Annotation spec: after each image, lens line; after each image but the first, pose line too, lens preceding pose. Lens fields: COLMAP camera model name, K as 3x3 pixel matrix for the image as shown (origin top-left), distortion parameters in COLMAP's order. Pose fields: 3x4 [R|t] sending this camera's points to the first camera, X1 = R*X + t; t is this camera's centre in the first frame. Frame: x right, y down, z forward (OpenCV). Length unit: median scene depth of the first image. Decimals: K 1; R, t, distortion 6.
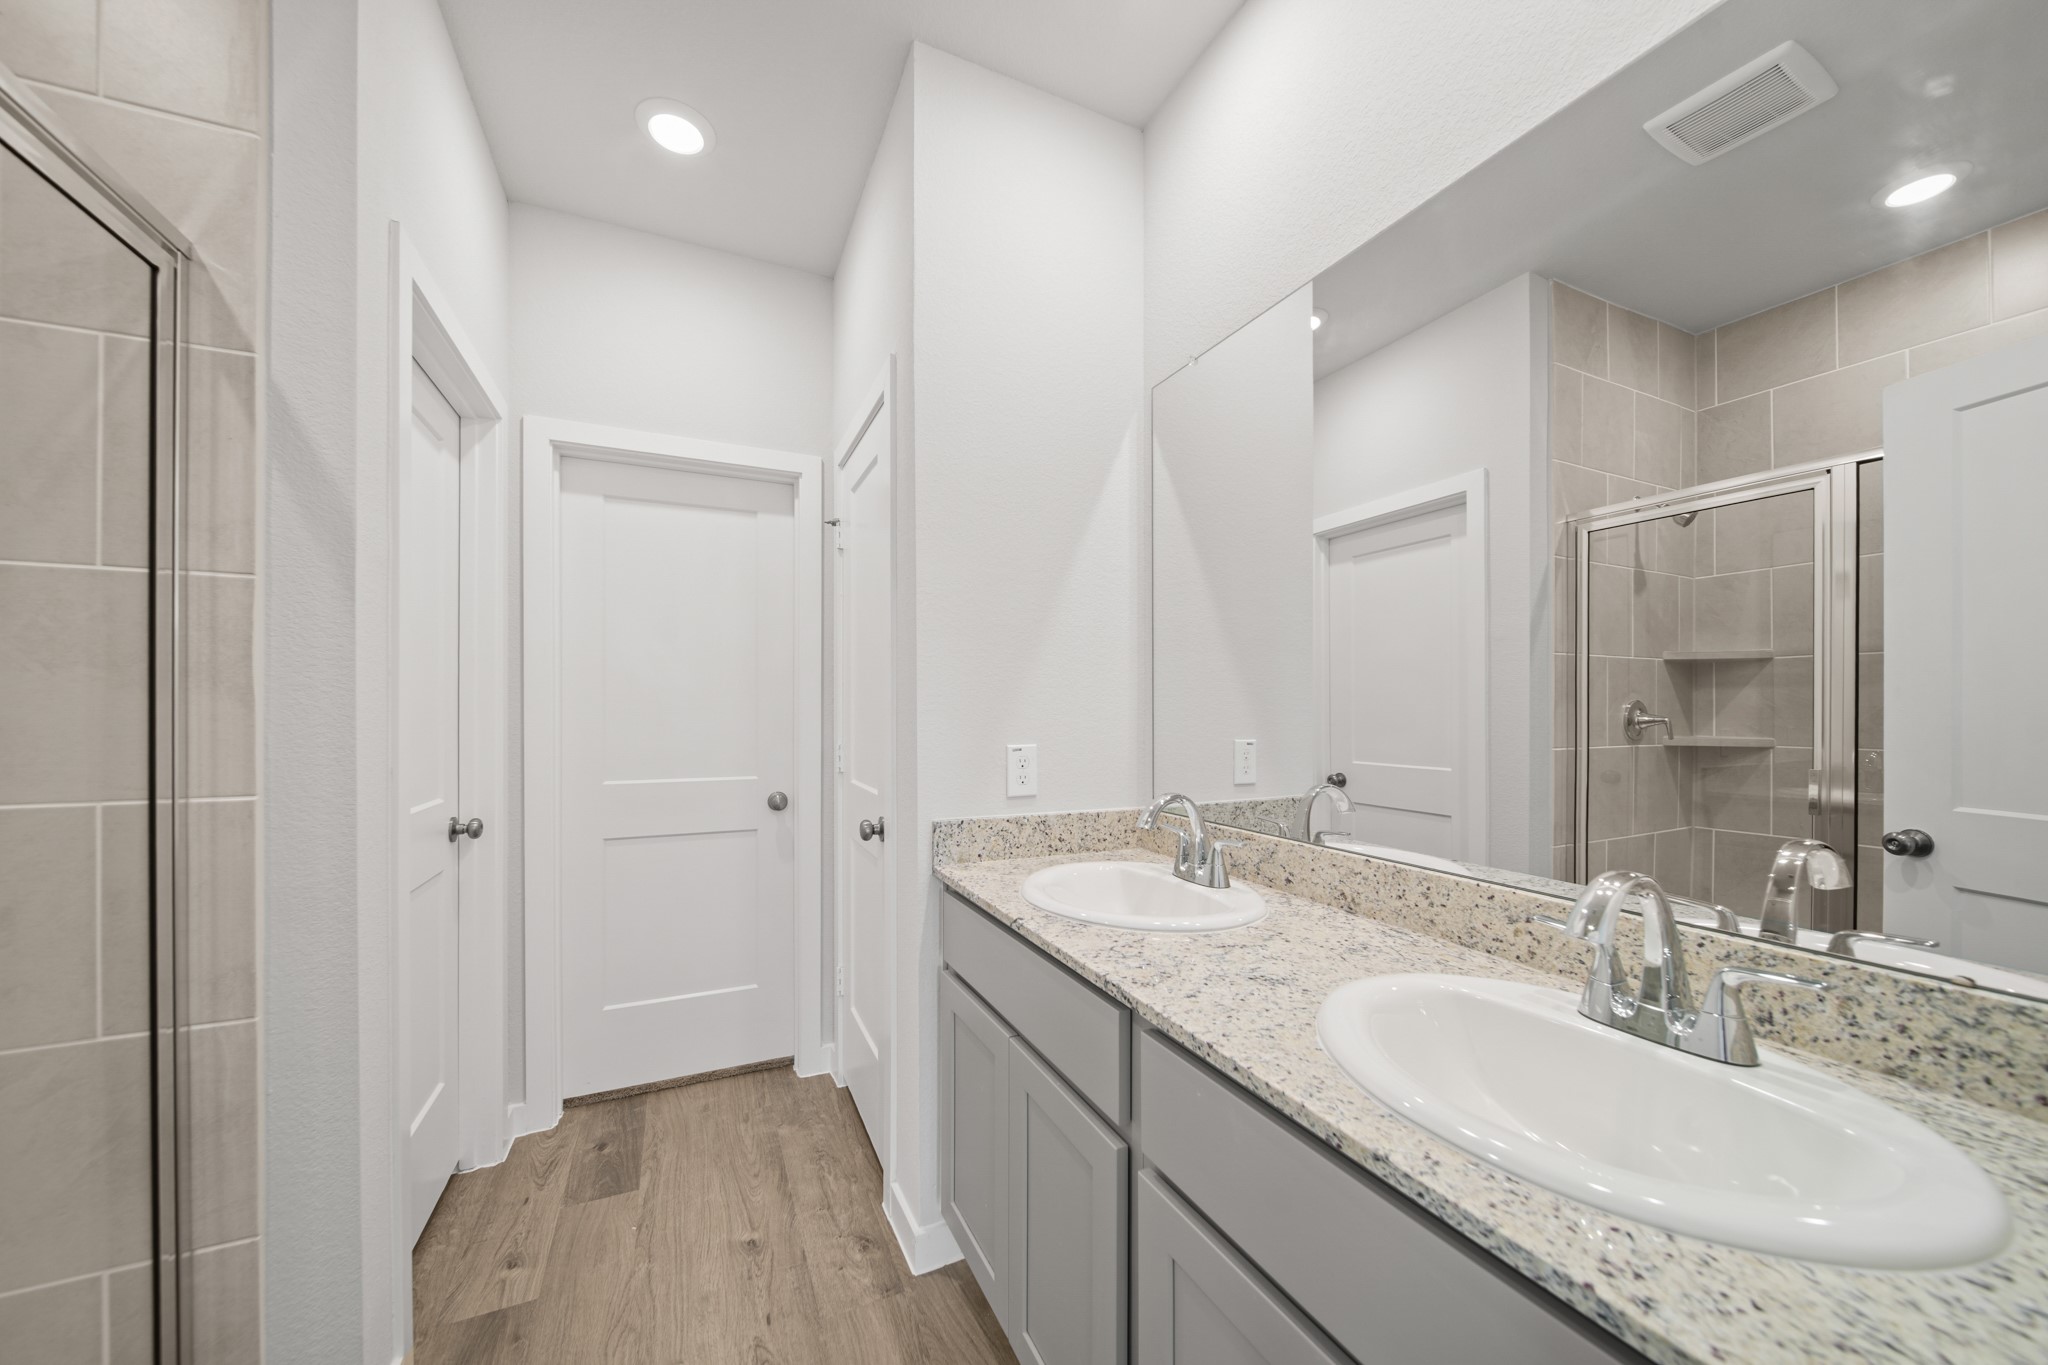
lens RADIAL K [[734.1, 0, 1025.6], [0, 734.1, 700.4], [0, 0, 1]] dist [0.000031, -0.000006]
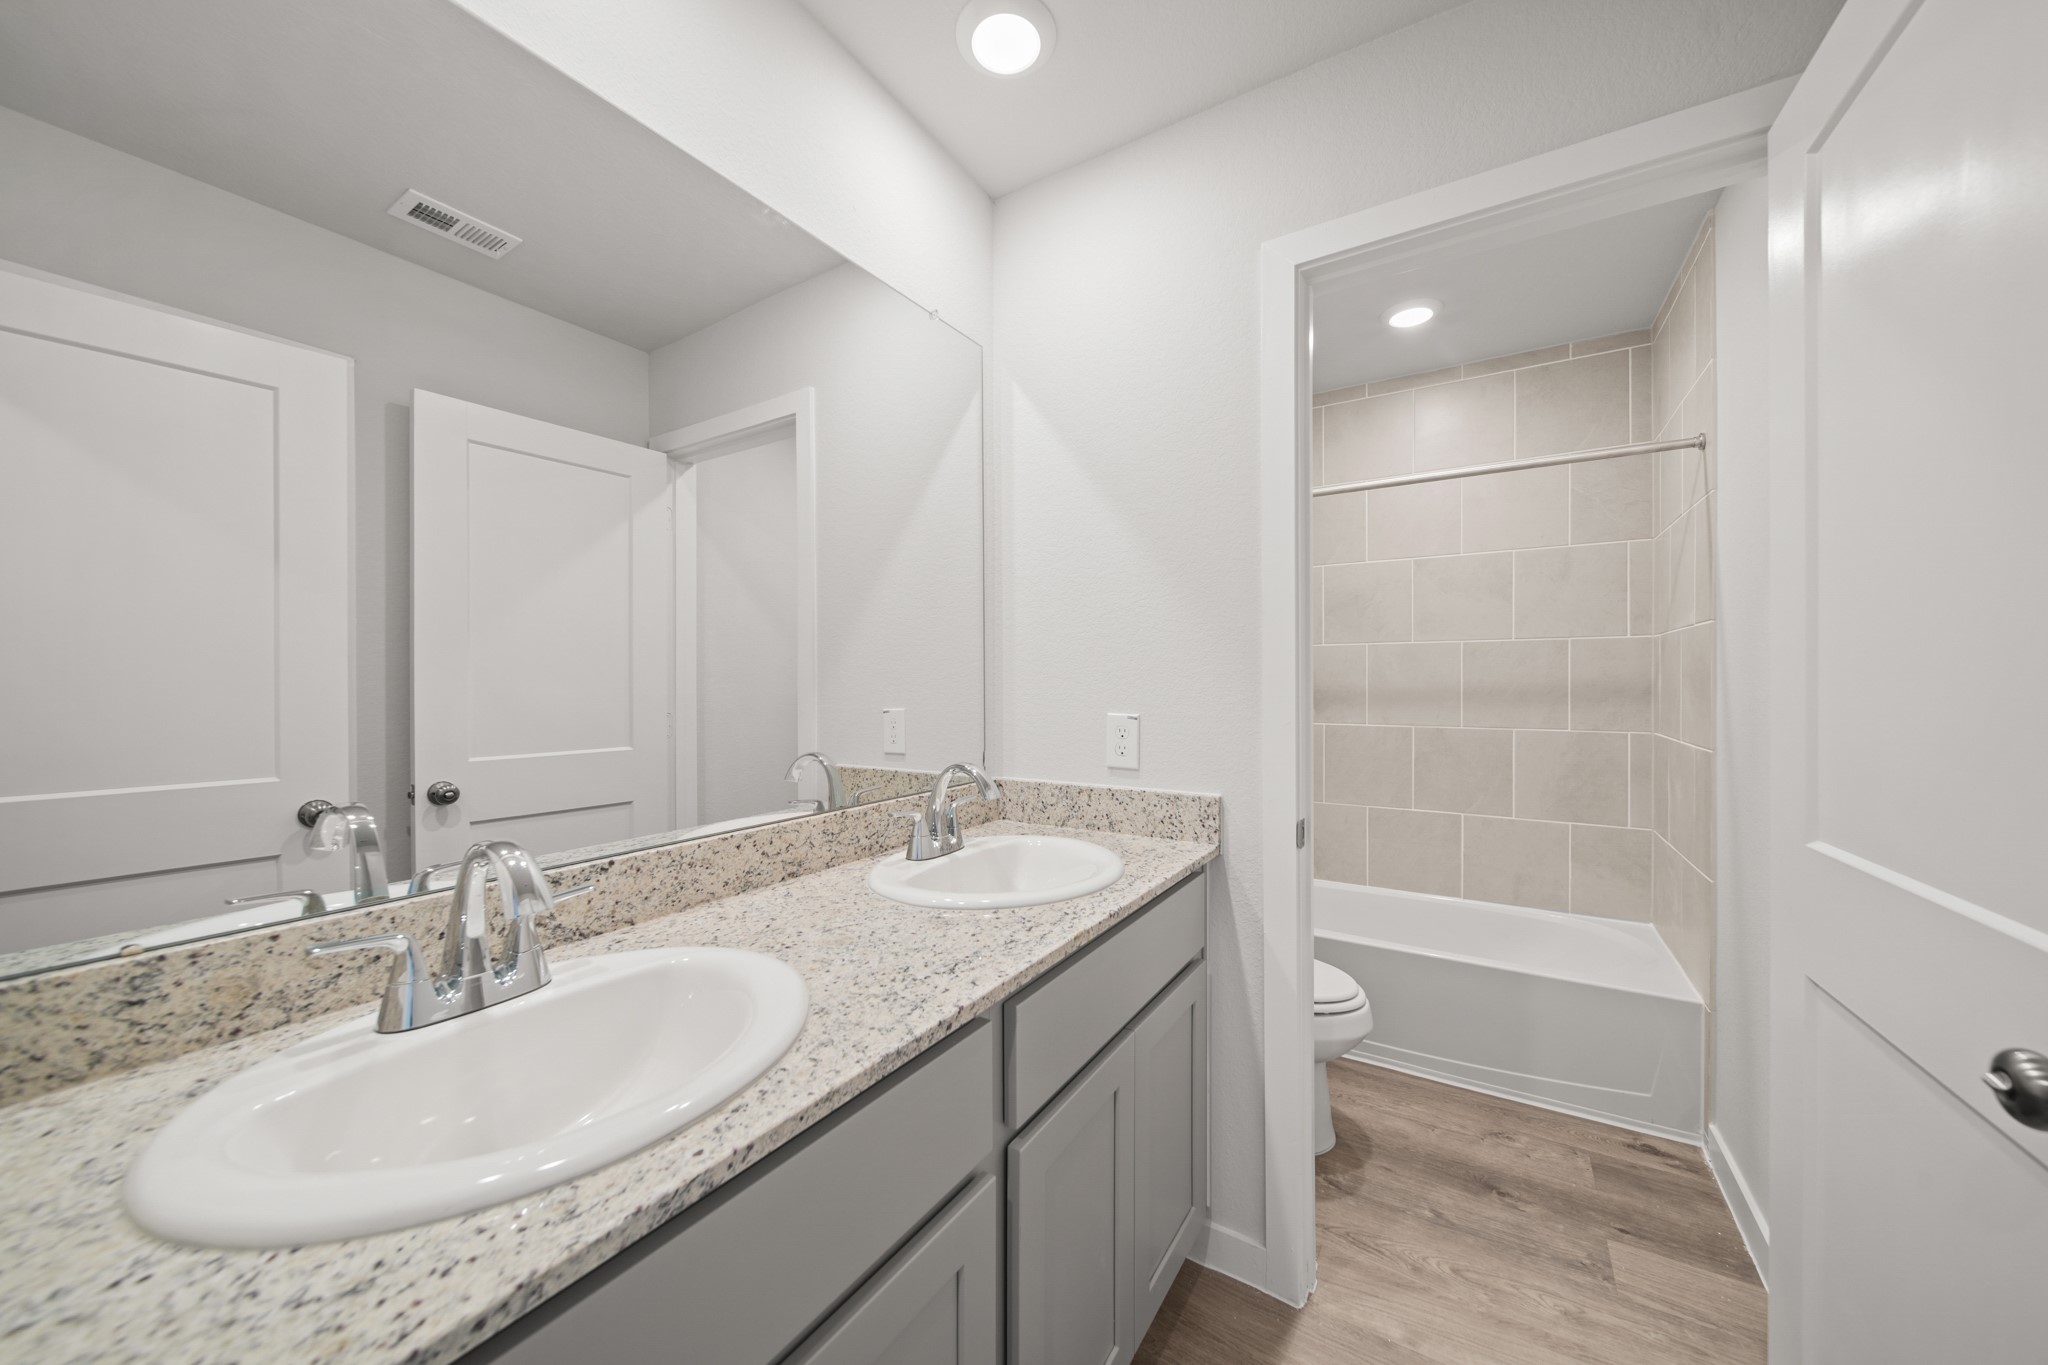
lens RADIAL K [[734.1, 0, 1025.6], [0, 734.1, 700.4], [0, 0, 1]] dist [0.000031, -0.000006]
pose [[-0.542066, -0.005281, 0.840319, -0.610641], [0.001016, 0.999975, 0.006940, 0.049123], [-0.840335, 0.004616, -0.542047, 1.444519]]
